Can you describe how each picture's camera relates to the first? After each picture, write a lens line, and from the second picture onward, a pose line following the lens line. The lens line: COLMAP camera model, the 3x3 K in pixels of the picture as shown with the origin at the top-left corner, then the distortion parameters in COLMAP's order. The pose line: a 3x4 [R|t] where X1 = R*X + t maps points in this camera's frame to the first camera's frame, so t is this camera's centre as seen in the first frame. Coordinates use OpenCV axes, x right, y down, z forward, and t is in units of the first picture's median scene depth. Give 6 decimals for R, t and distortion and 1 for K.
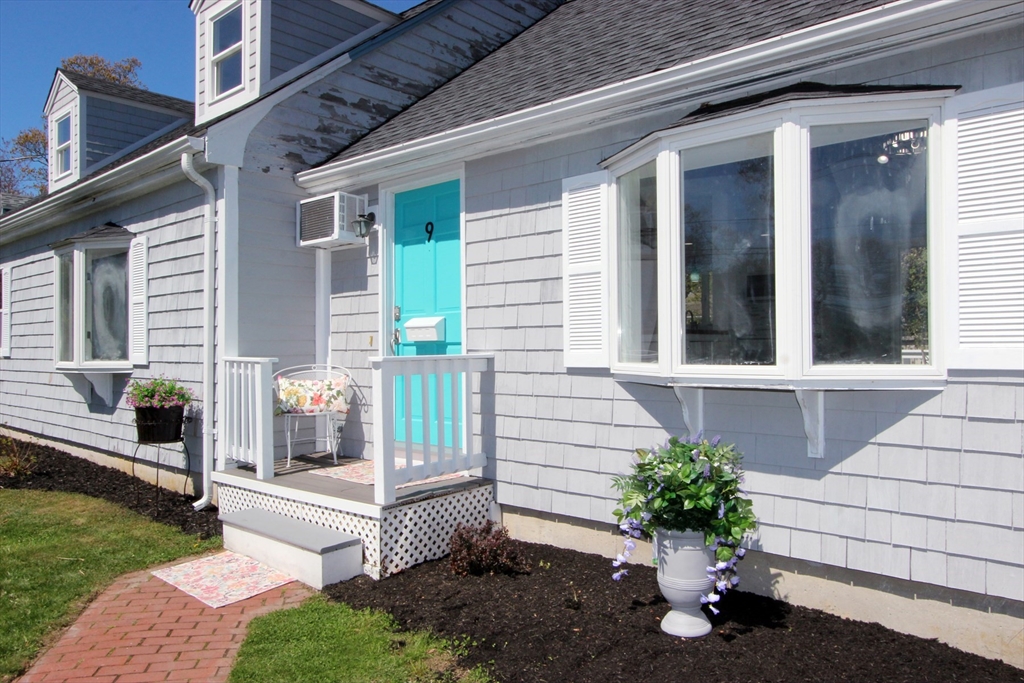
lens RADIAL K [[711.4, 0, 550.6], [0, 711.4, 317.4], [0, 0, 1]] dist [0.006316, 0.000841]
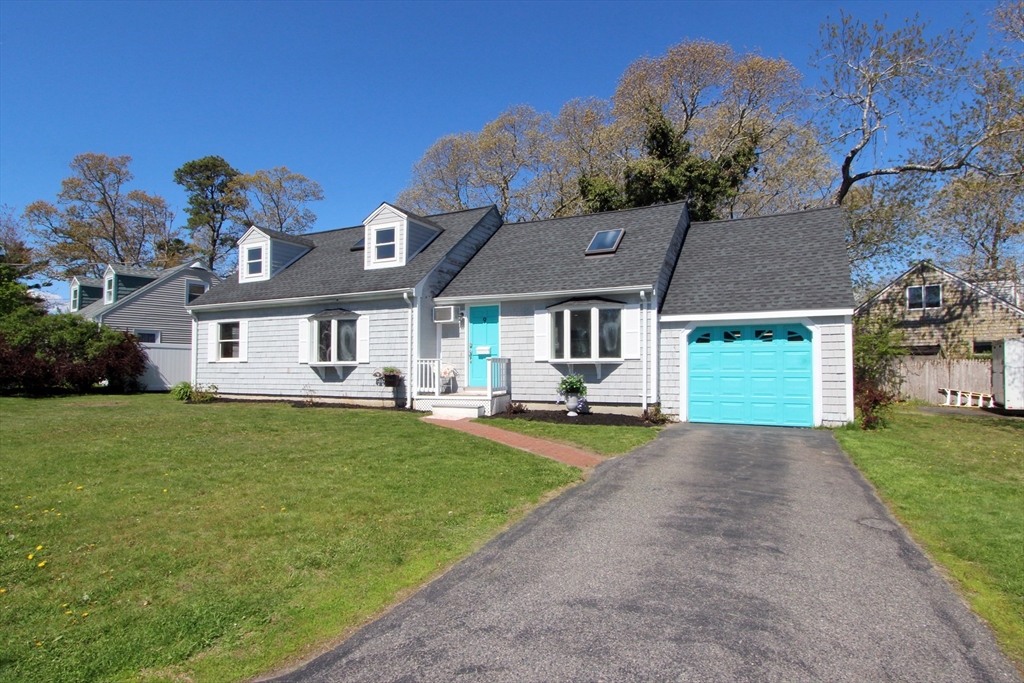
lens RADIAL K [[557.4, 0, 511.6], [0, 557.4, 340.6], [0, 0, 1]] dist [0.004649, 0.000190]
pose [[0.972844, 0.012027, 0.231148, -0.696603], [-0.010952, 0.999922, -0.005932, -0.015464], [-0.231202, 0.003240, 0.972900, -1.634829]]
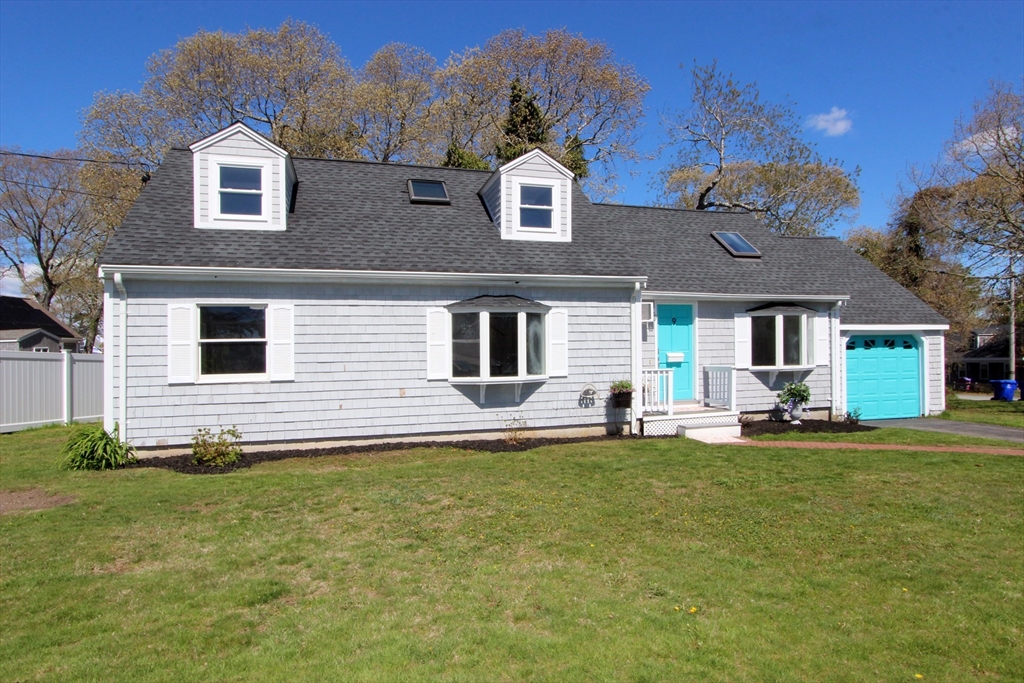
lens RADIAL K [[602.8, 0, 487.3], [0, 602.8, 362.0], [0, 0, 1]] dist [-0.000401, 0.000293]
pose [[0.543982, -0.002589, 0.839093, -2.724002], [-0.012432, 0.999861, 0.011145, 0.018687], [-0.839005, -0.016494, 0.543874, 0.381609]]
